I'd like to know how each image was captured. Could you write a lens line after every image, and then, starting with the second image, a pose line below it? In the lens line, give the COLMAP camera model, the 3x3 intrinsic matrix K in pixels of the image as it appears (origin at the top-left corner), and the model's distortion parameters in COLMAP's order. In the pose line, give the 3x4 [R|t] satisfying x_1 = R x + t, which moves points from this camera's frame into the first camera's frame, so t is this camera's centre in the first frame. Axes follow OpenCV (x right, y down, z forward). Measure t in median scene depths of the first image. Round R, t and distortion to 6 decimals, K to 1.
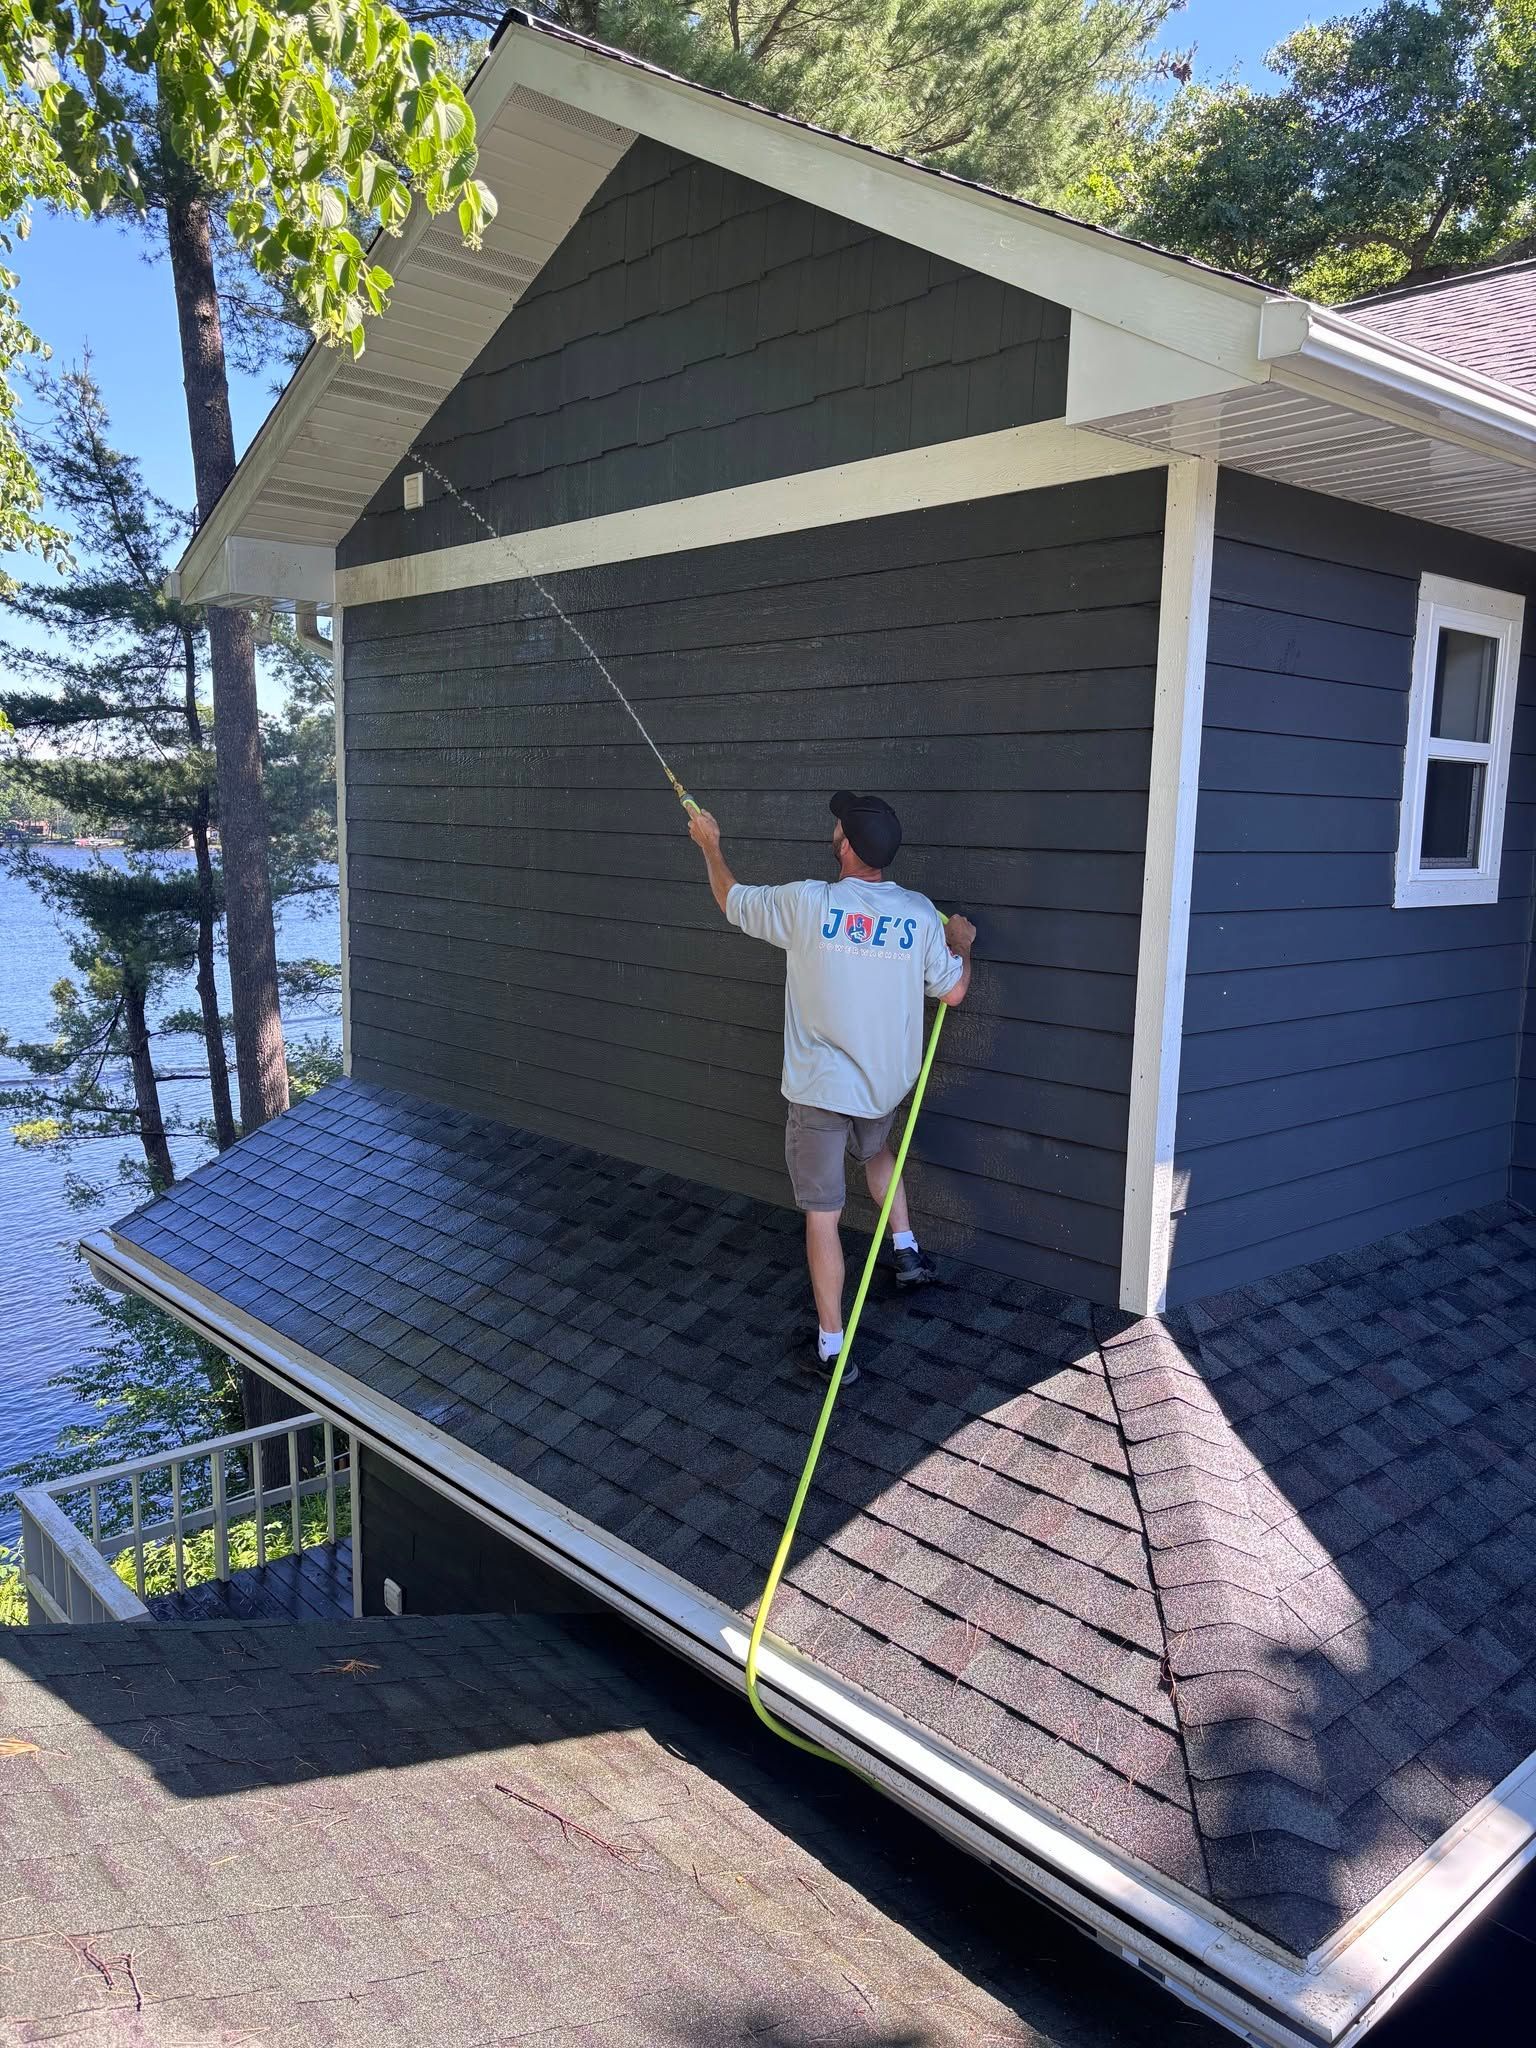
lens RADIAL K [[1540.8, 0, 768.0], [0, 1540.8, 1024.0], [0, 0, 1]] dist [-0.083707, 0.191287]
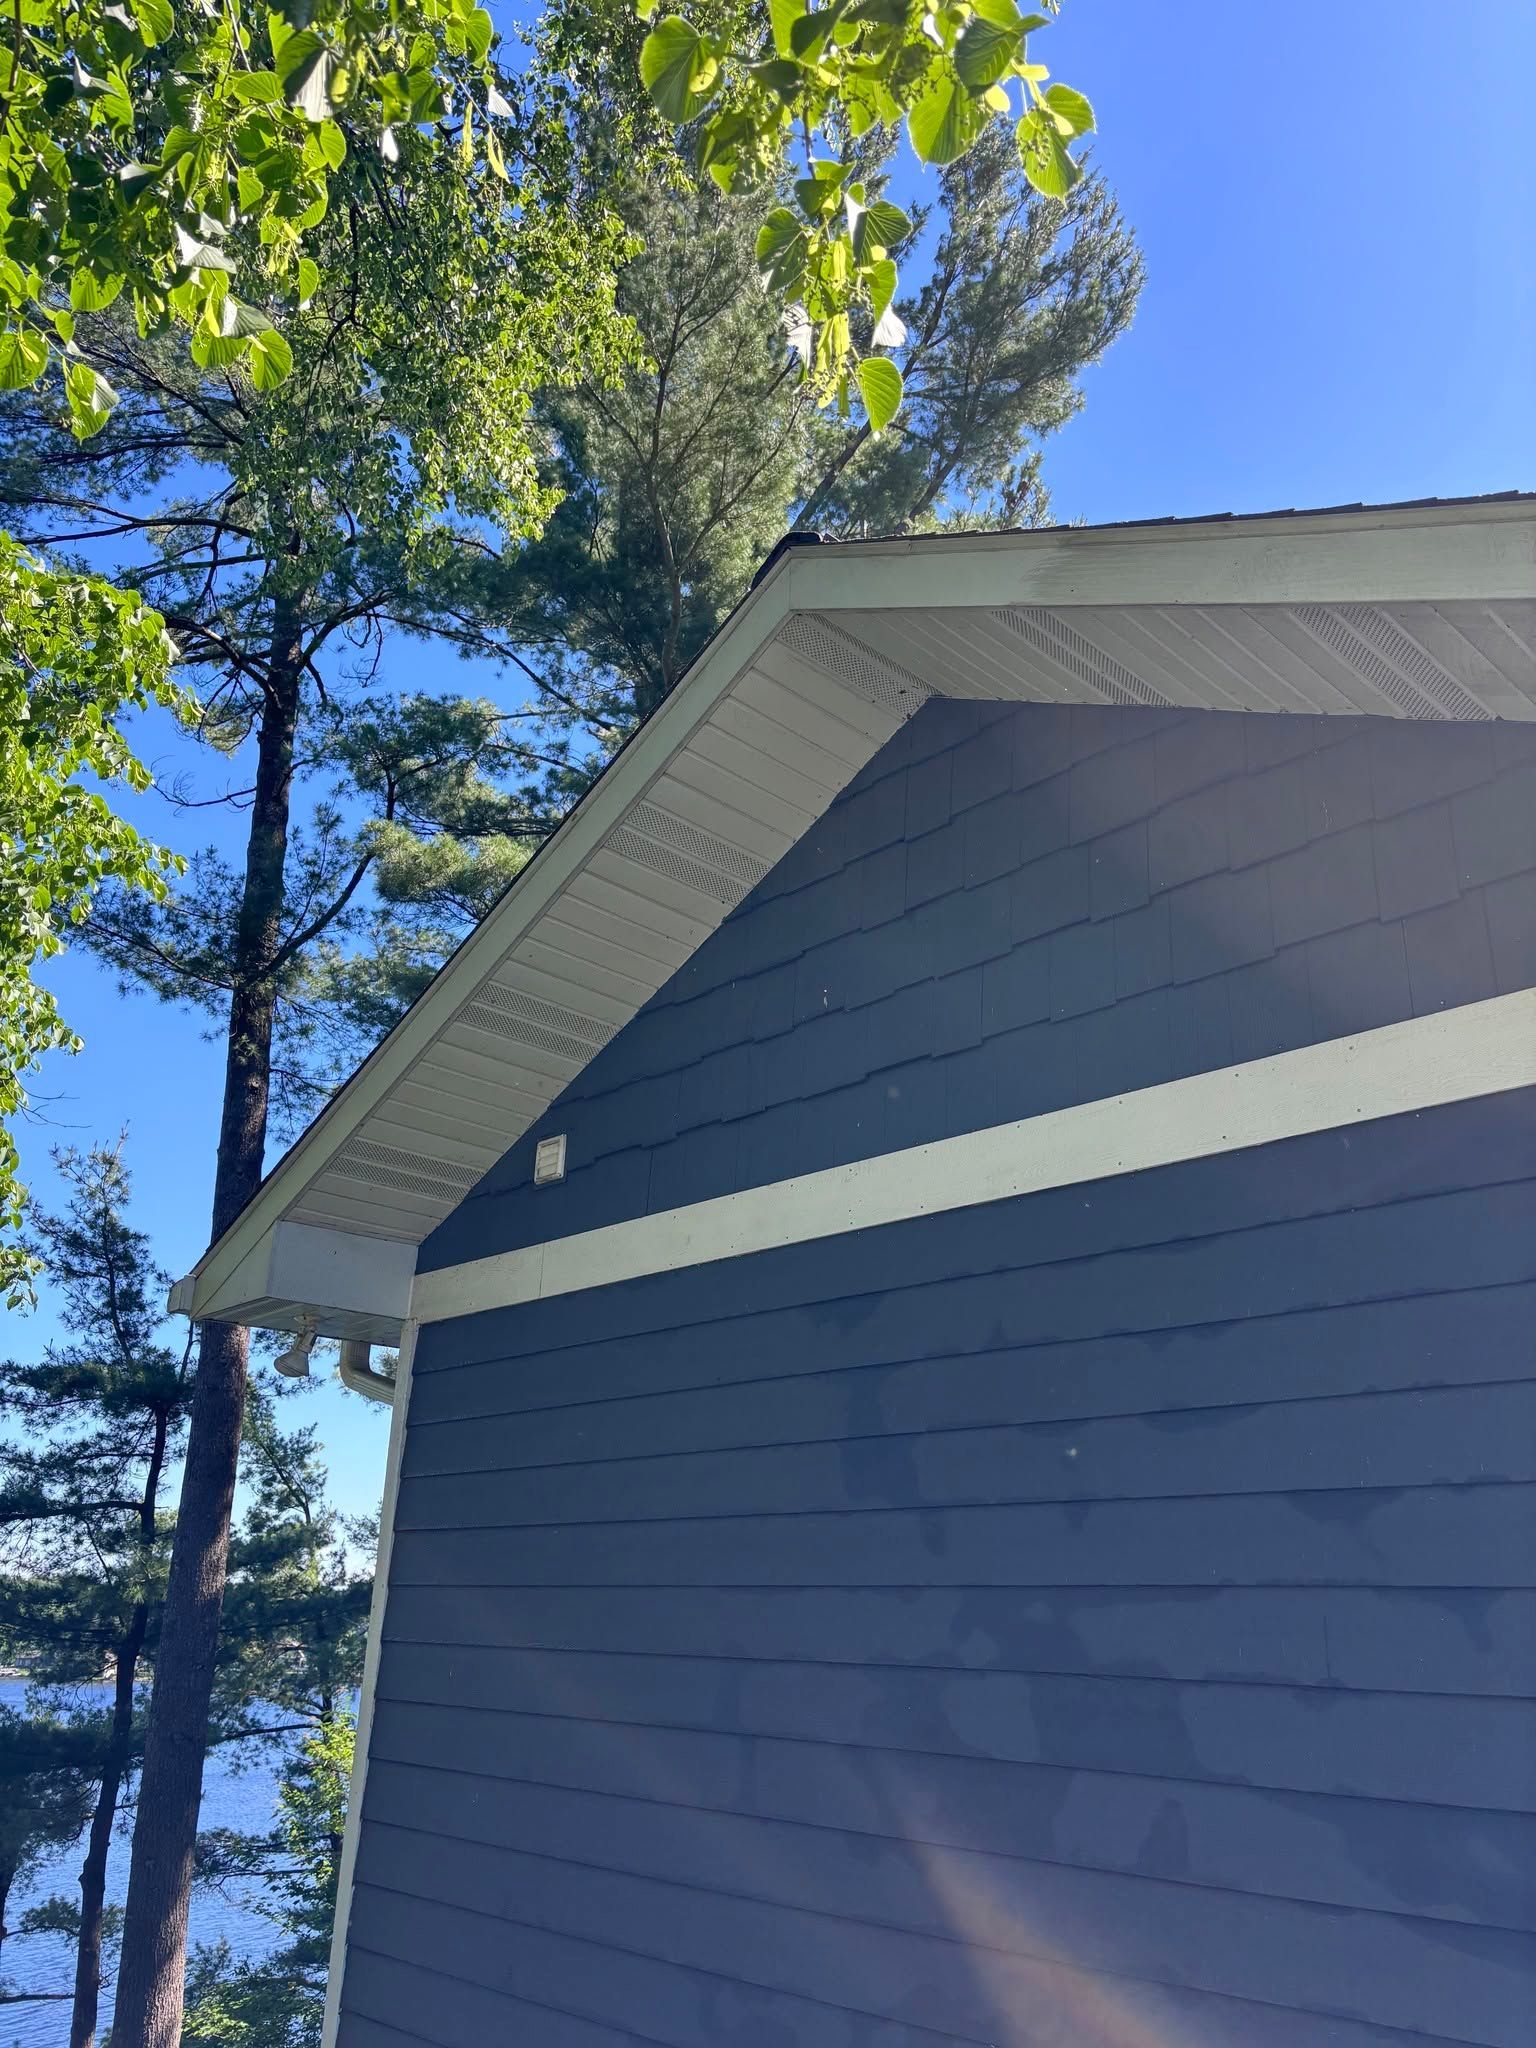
lens RADIAL K [[1516.3, 0, 768.0], [0, 1516.3, 1024.0], [0, 0, 1]] dist [0.119164, -0.154348]
pose [[0.999776, 0.018973, 0.009360, -0.043192], [-0.011825, 0.868000, -0.496423, -0.014460], [-0.017543, 0.496201, 0.868030, 0.106262]]
